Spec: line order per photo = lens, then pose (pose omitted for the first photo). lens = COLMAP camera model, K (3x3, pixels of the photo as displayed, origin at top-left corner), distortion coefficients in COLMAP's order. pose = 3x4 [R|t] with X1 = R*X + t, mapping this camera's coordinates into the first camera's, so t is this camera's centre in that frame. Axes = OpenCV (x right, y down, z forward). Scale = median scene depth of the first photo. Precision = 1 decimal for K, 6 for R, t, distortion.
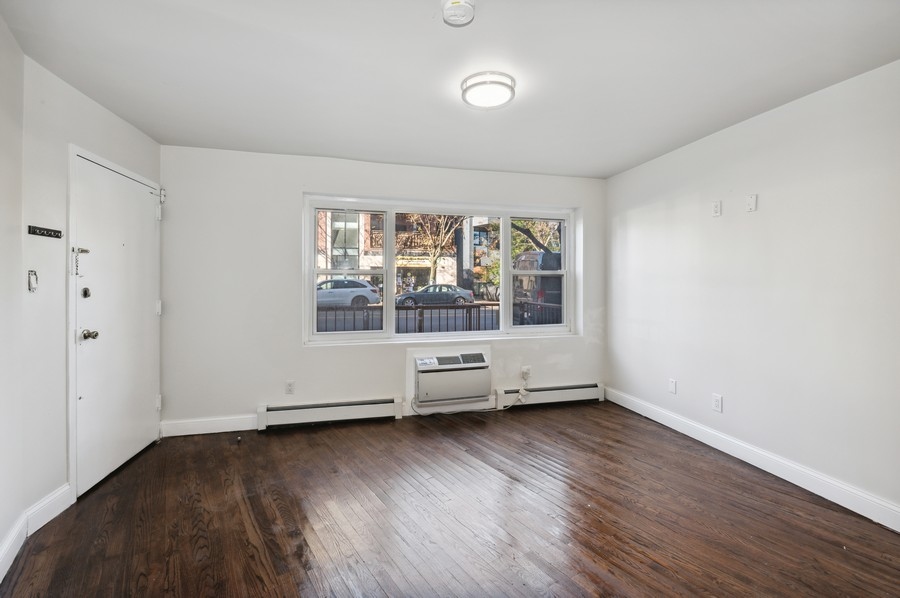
lens RADIAL K [[390.6, 0, 450.7], [0, 390.6, 290.3], [0, 0, 1]] dist [0.000583, -0.000139]
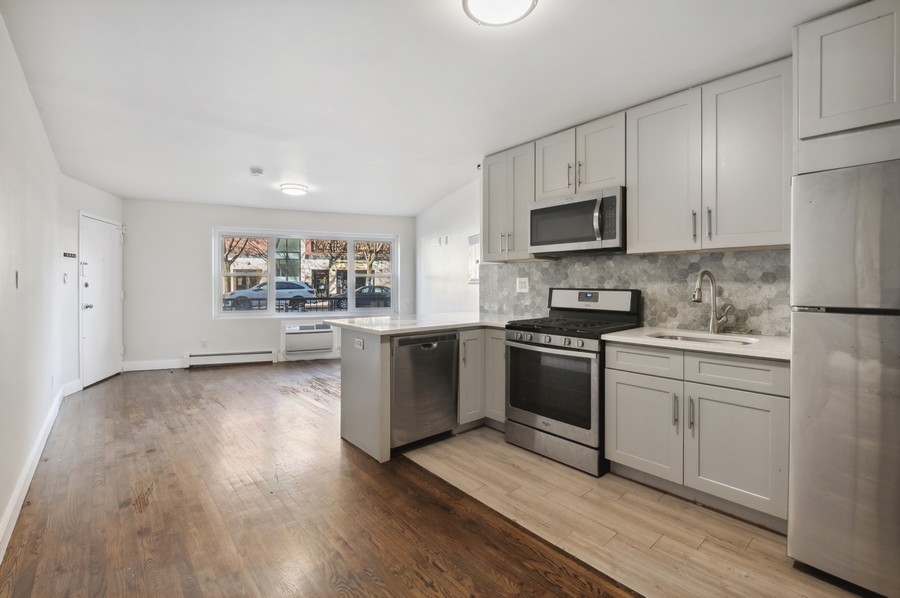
lens RADIAL K [[390.6, 0, 448.9], [0, 390.6, 293.8], [0, 0, 1]] dist [0.000583, -0.000139]
pose [[0.995206, -0.002685, 0.097760, 0.084427], [0.002476, 0.999994, 0.002262, 0.006308], [-0.097765, -0.002009, 0.995207, -0.139219]]
